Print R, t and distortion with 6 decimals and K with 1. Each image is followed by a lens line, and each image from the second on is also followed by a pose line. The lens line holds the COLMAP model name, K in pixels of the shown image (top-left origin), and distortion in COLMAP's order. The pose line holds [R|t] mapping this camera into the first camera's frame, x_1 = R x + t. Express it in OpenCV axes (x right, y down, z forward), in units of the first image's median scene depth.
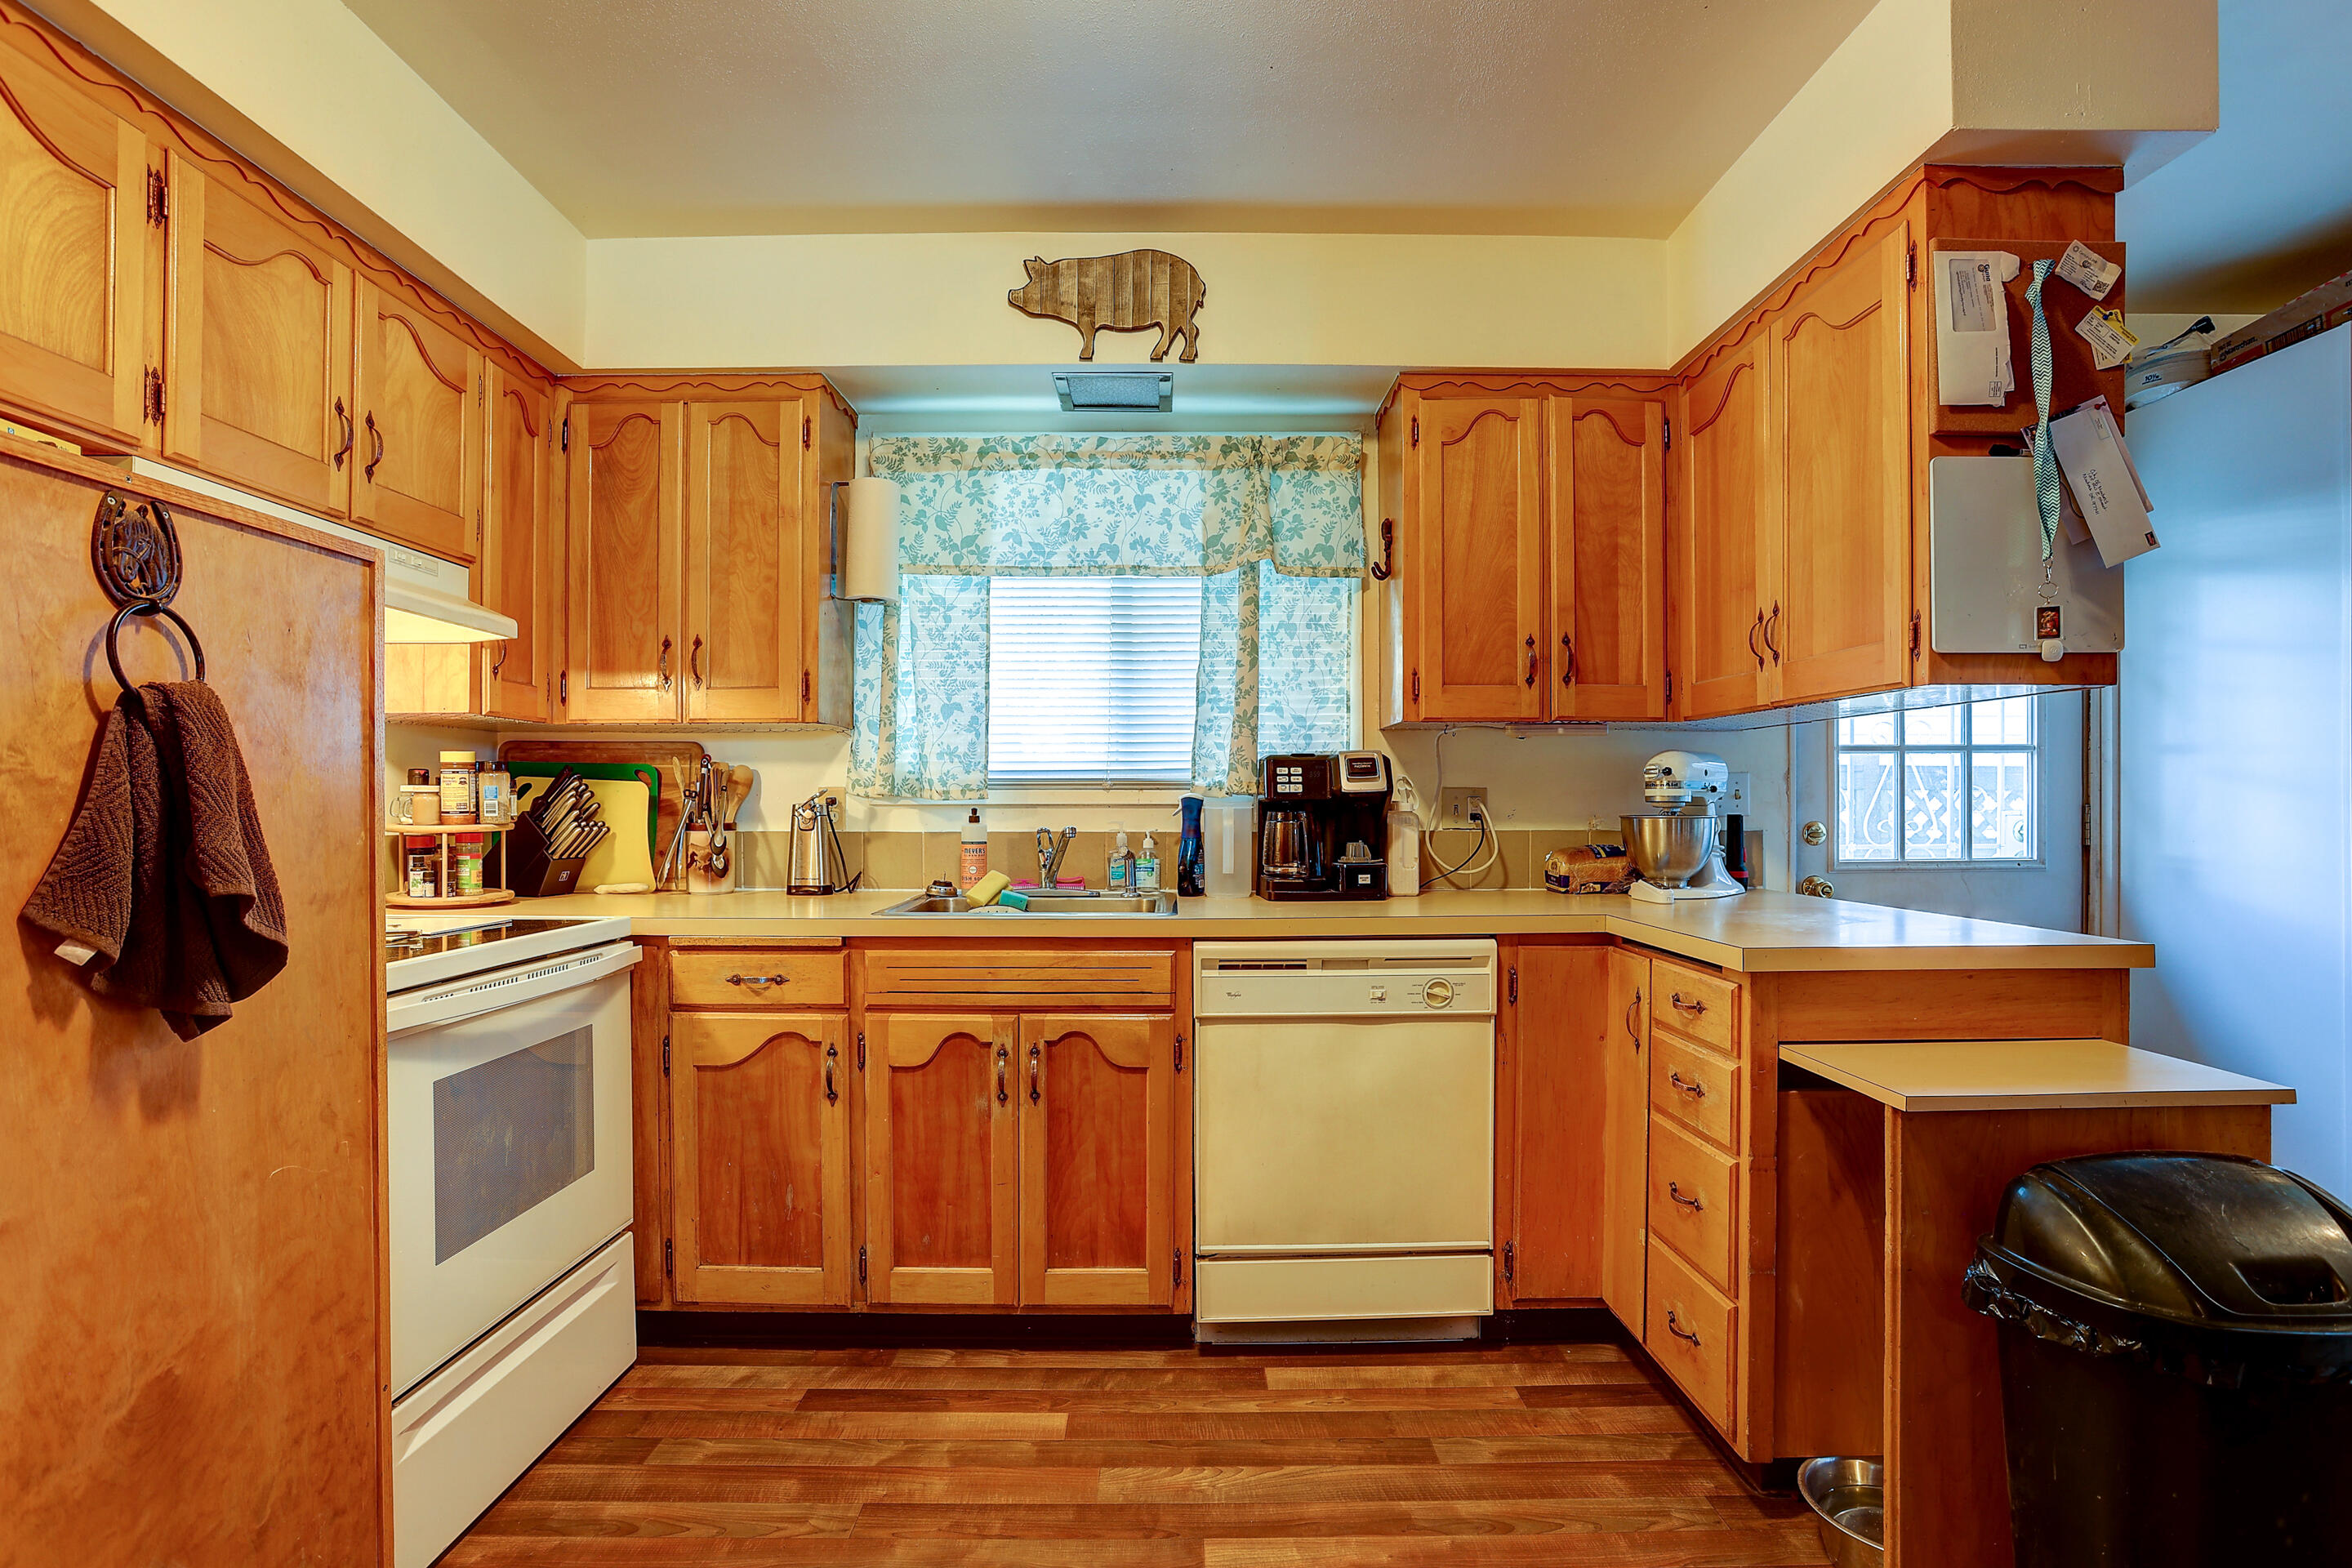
lens RADIAL K [[1147.8, 0, 1175.0], [0, 1147.8, 792.3], [0, 0, 1]] dist [-0.068979, 0.026667]
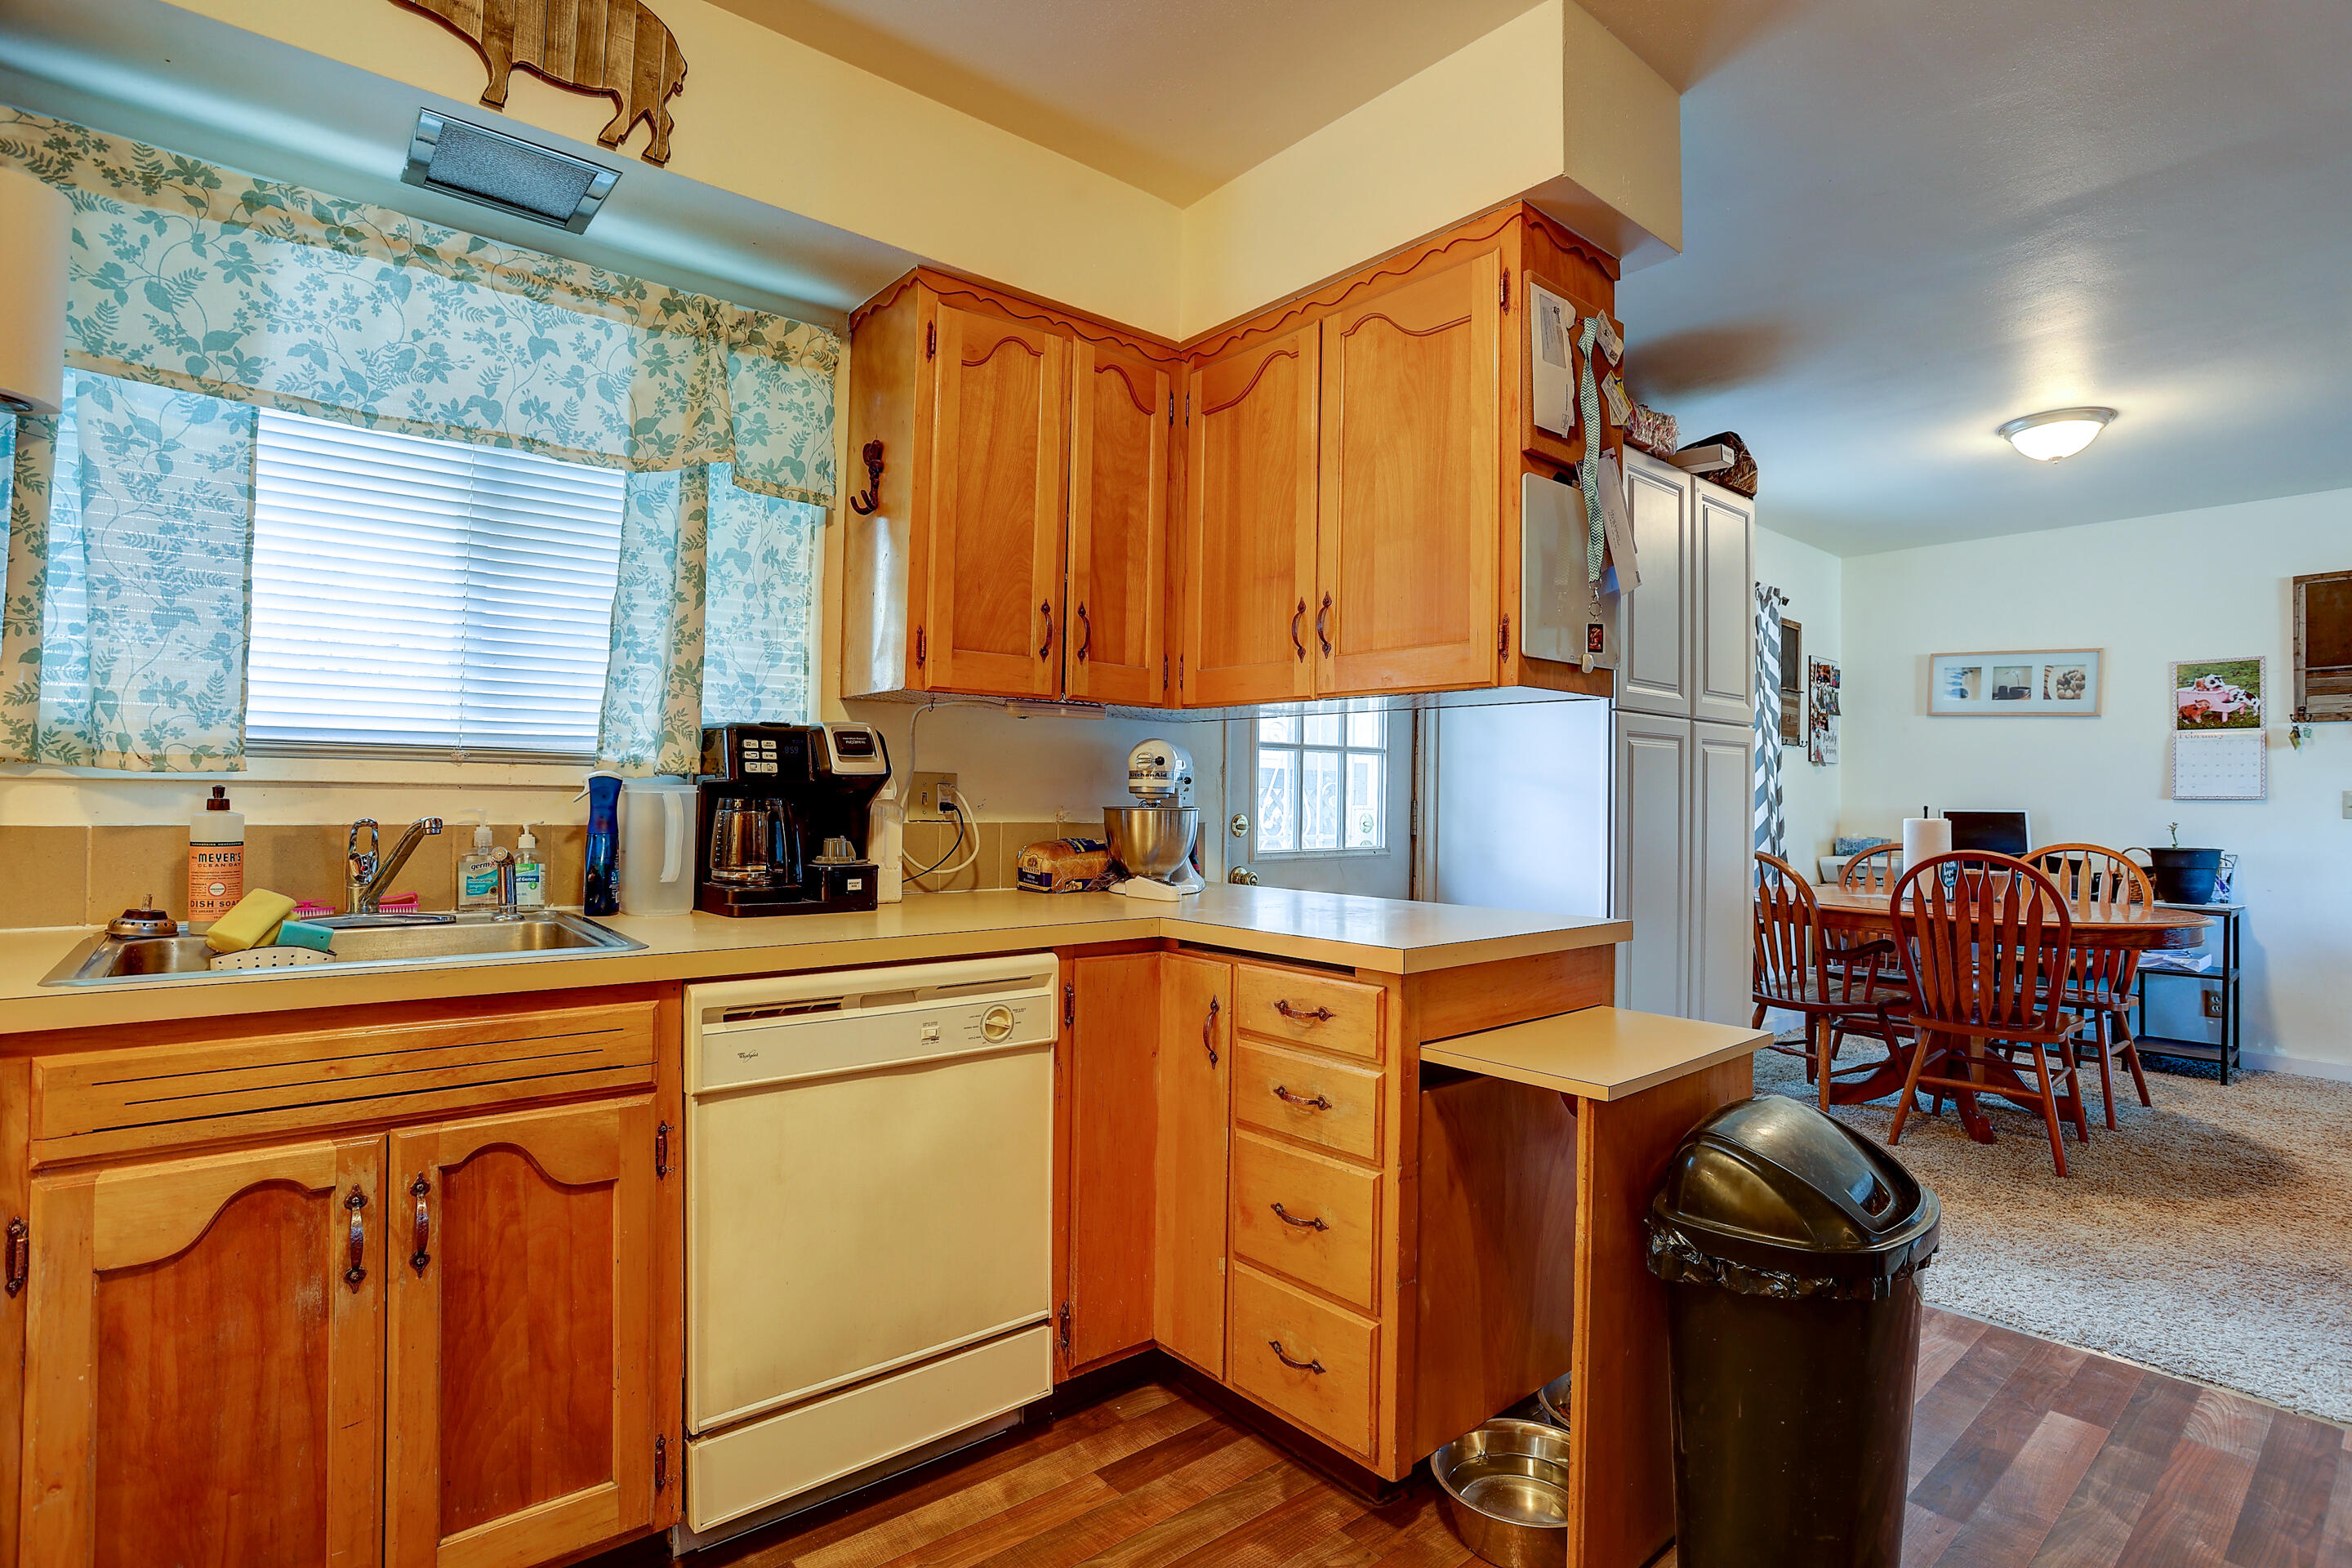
lens RADIAL K [[1147.8, 0, 1185.4], [0, 1147.8, 779.1], [0, 0, 1]] dist [-0.068979, 0.026667]
pose [[0.767523, 0.021864, 0.640648, -0.193089], [-0.020323, 0.999746, -0.009771, 0.006393], [-0.640699, -0.005520, 0.767773, 0.284428]]
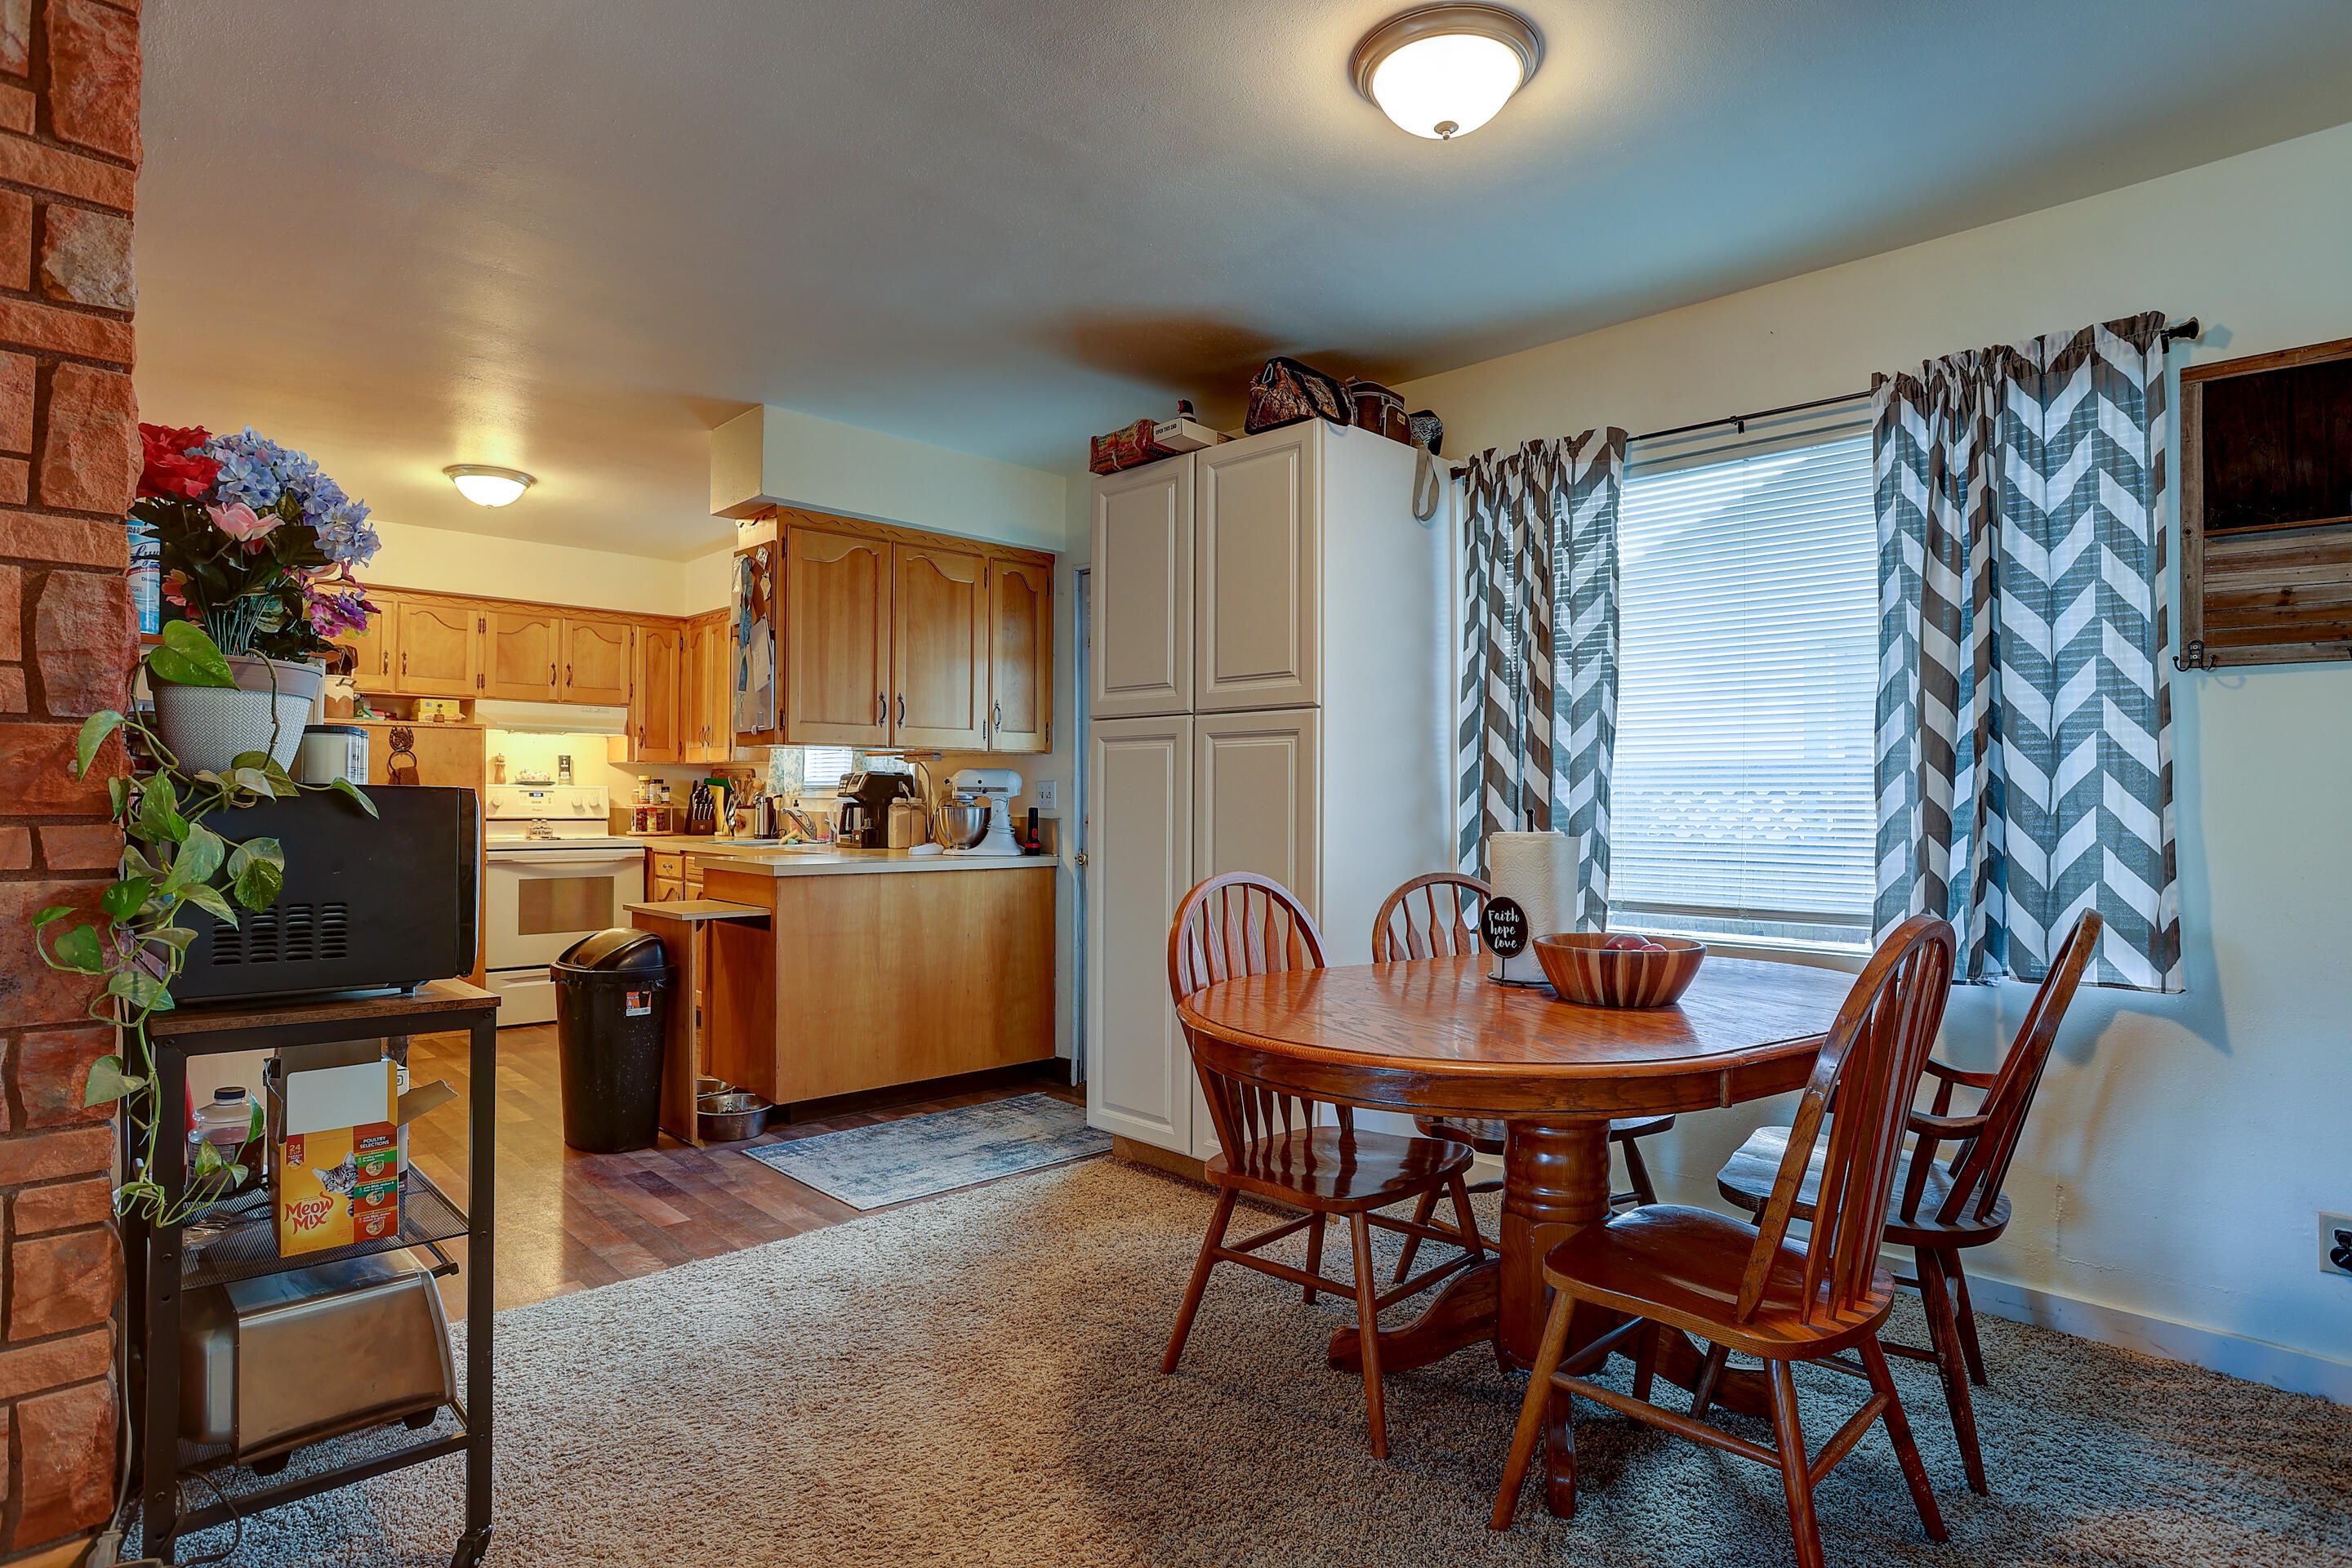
lens RADIAL K [[1252.0, 0, 1171.7], [0, 1252.0, 782.6], [0, 0, 1]] dist [-0.024314, -0.000103]
pose [[0.678700, -0.003768, -0.734406, 2.437763], [-0.000601, 0.999984, -0.005685, -0.005616], [0.734415, 0.004299, 0.678687, -0.065628]]
